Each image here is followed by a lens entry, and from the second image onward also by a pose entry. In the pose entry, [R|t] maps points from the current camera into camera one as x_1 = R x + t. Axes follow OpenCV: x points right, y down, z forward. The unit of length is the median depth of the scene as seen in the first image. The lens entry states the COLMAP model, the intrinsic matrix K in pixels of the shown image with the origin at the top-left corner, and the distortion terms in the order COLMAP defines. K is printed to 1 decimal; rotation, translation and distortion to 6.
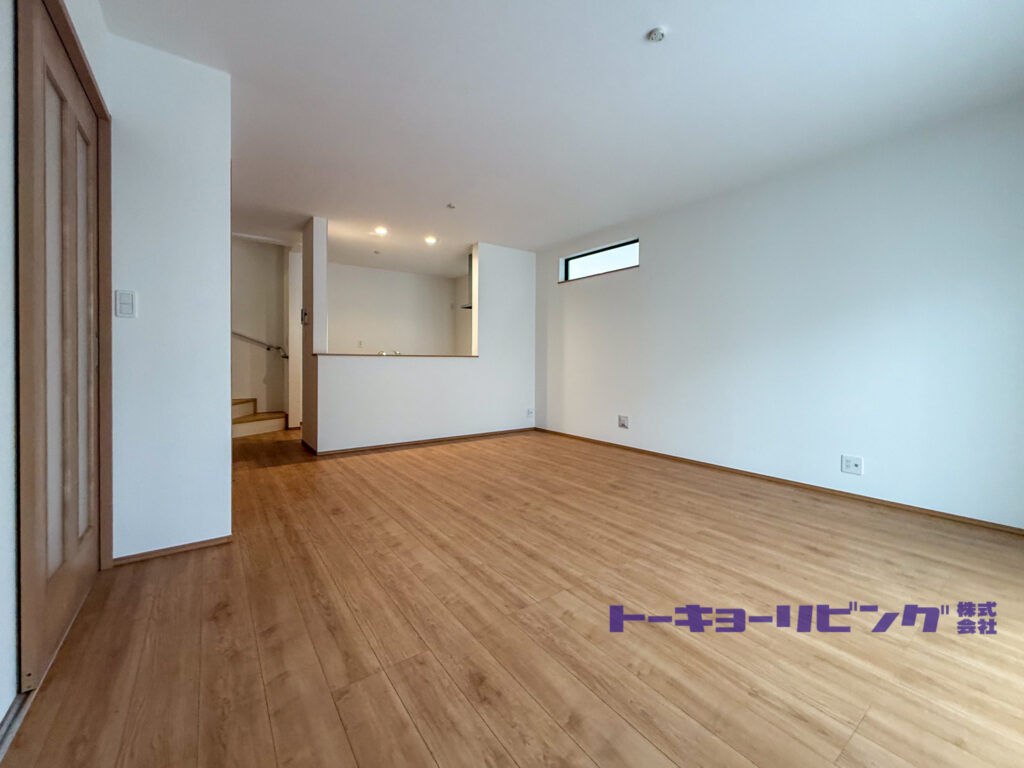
lens RADIAL K [[411.3, 0, 508.9], [0, 411.3, 385.1], [0, 0, 1]] dist [-0.000989, -0.000109]
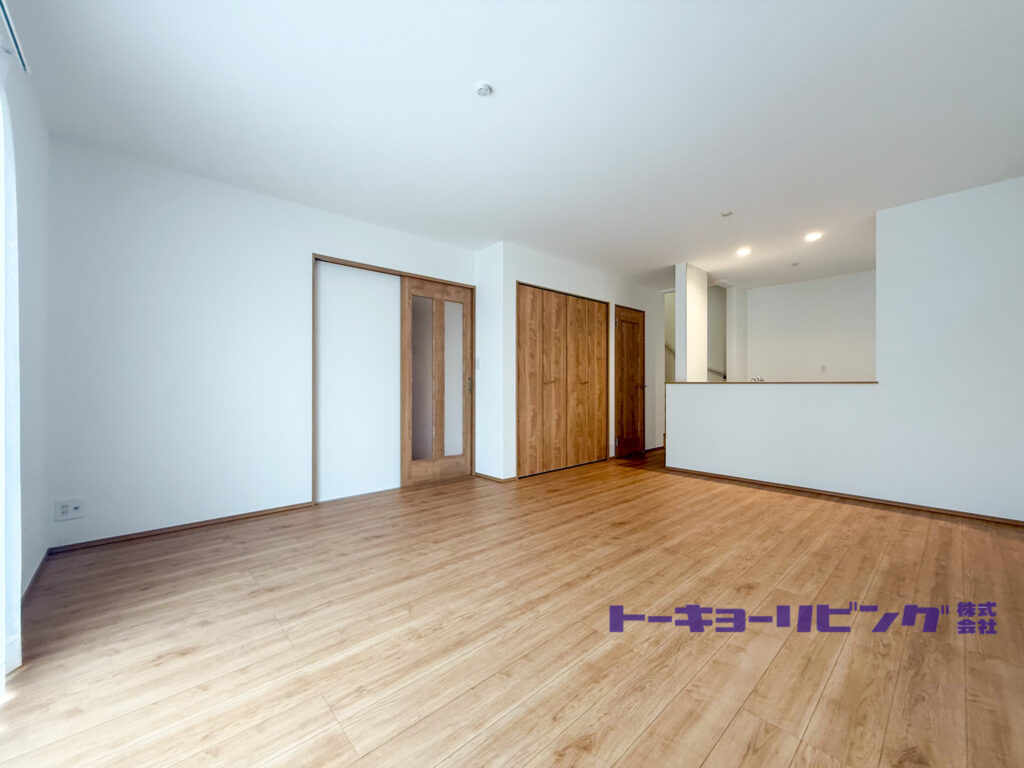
lens RADIAL K [[411.3, 0, 508.9], [0, 411.3, 385.1], [0, 0, 1]] dist [-0.000989, -0.000109]
pose [[0.111852, -0.005419, -0.993710, 1.293077], [-0.059613, 0.998148, -0.012153, -0.049599], [0.991935, 0.060597, 0.111321, 0.845267]]
